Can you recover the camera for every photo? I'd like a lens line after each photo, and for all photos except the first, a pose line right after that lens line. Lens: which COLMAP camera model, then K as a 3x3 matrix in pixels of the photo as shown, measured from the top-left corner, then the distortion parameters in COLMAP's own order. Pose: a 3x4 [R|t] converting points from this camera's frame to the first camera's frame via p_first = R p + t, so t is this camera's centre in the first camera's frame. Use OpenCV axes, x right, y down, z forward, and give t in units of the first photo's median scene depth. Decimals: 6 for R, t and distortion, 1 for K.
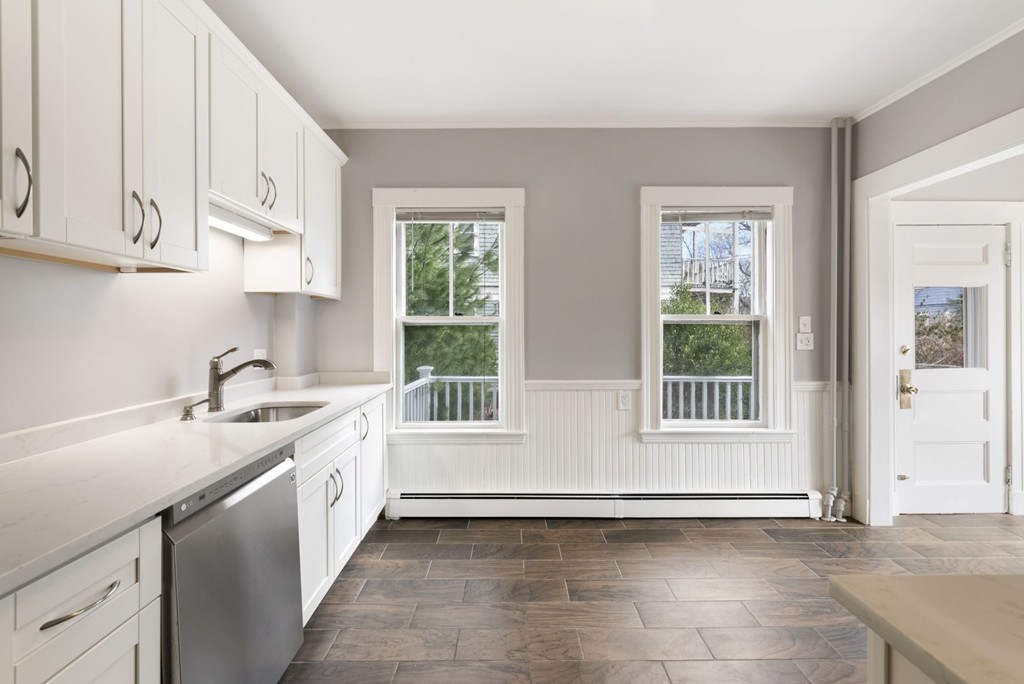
lens RADIAL K [[445.7, 0, 510.9], [0, 445.7, 332.4], [0, 0, 1]] dist [-0.001452, -0.000186]
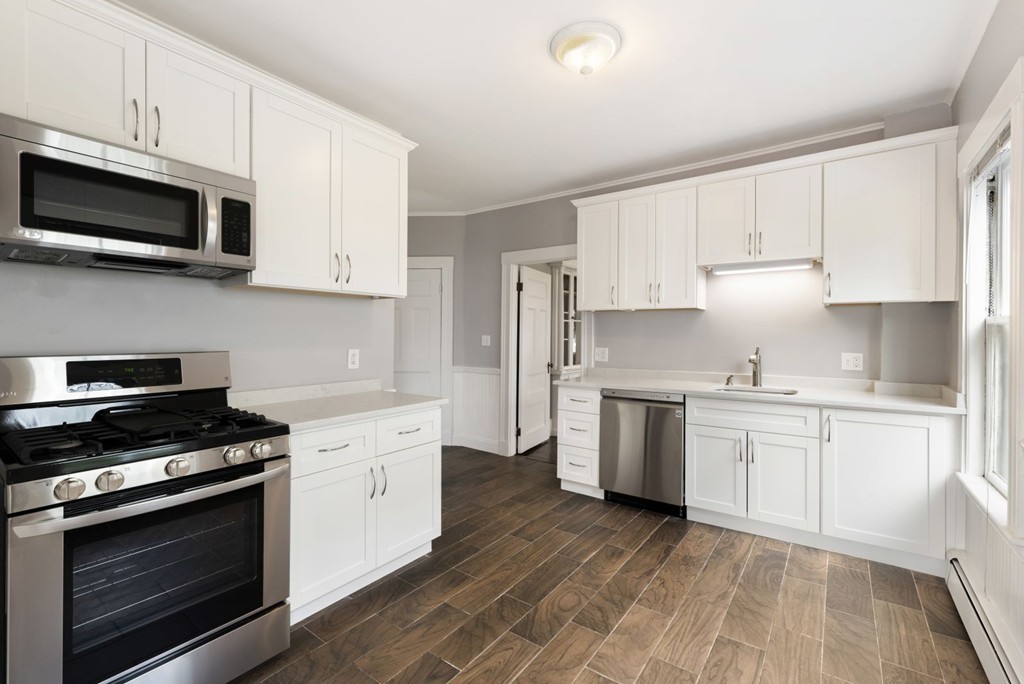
lens RADIAL K [[445.7, 0, 510.9], [0, 445.7, 332.4], [0, 0, 1]] dist [-0.001452, -0.000186]
pose [[-0.597146, -0.001440, -0.802132, 1.031693], [-0.005284, 0.999984, 0.002138, -0.016610], [0.802115, 0.005515, -0.597144, 1.102878]]
